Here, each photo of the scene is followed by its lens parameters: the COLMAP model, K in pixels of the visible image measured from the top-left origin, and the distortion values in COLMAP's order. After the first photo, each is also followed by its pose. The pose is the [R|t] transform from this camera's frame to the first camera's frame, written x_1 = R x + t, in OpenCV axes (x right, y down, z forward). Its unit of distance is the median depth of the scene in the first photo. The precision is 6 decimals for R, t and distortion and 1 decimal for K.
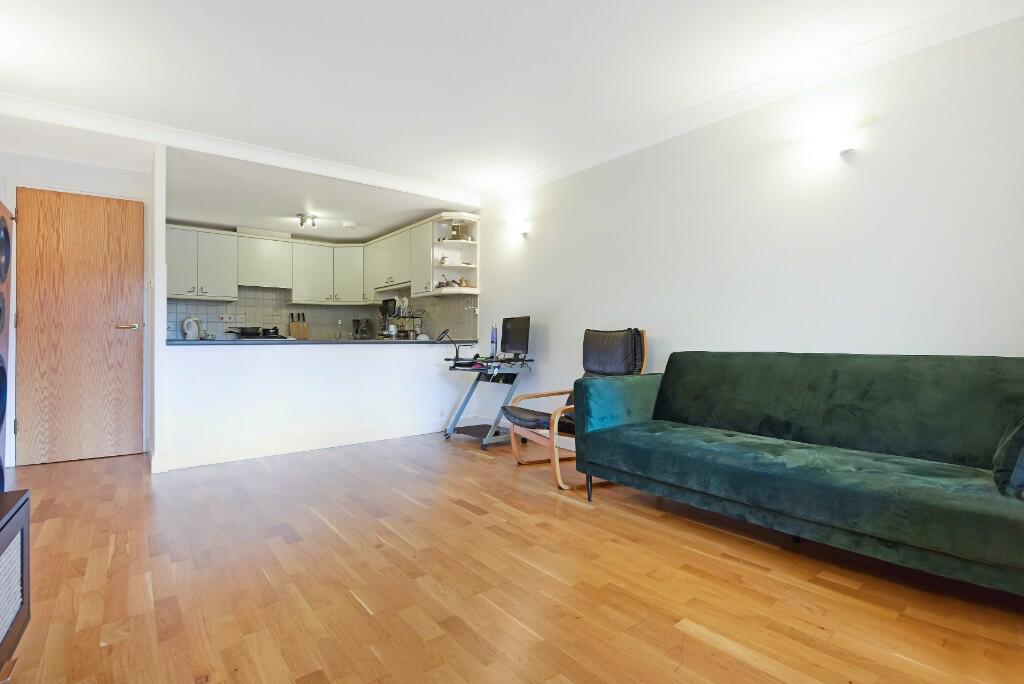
lens RADIAL K [[500.4, 0, 512.0], [0, 500.4, 342.0], [0, 0, 1]] dist [-0.000125, 0.000048]
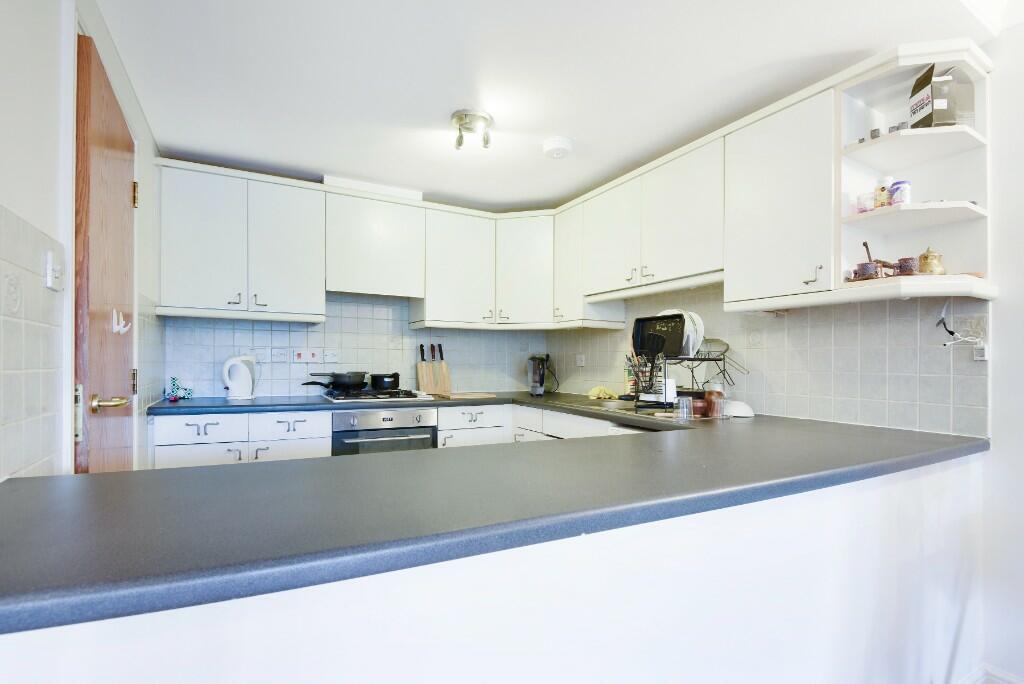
lens RADIAL K [[500.4, 0, 509.6], [0, 500.4, 375.5], [0, 0, 1]] dist [-0.000837, -0.000338]
pose [[0.984215, 0.014537, -0.176379, -0.293215], [-0.010630, 0.999677, 0.023075, -0.044276], [0.176658, -0.020836, 0.984052, 0.568288]]
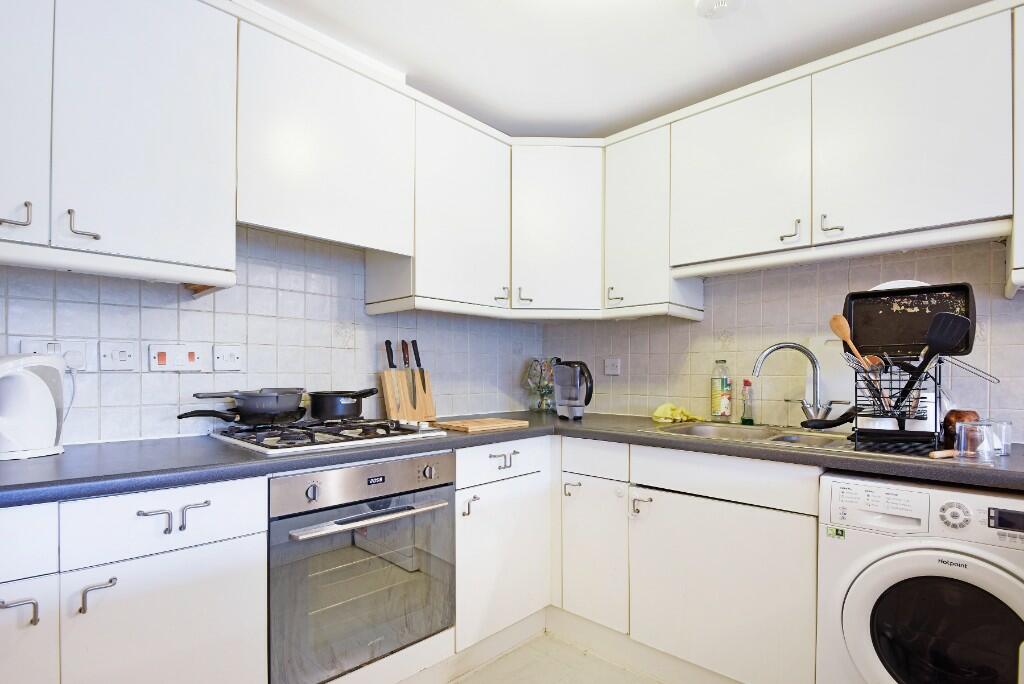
lens RADIAL K [[510.1, 0, 515.3], [0, 510.1, 376.6], [0, 0, 1]] dist [-0.000347, -0.019290]
pose [[0.990451, 0.001746, 0.137857, -0.471773], [-0.002237, 0.999992, 0.003408, -0.041682], [-0.137850, -0.003683, 0.990446, 0.776106]]
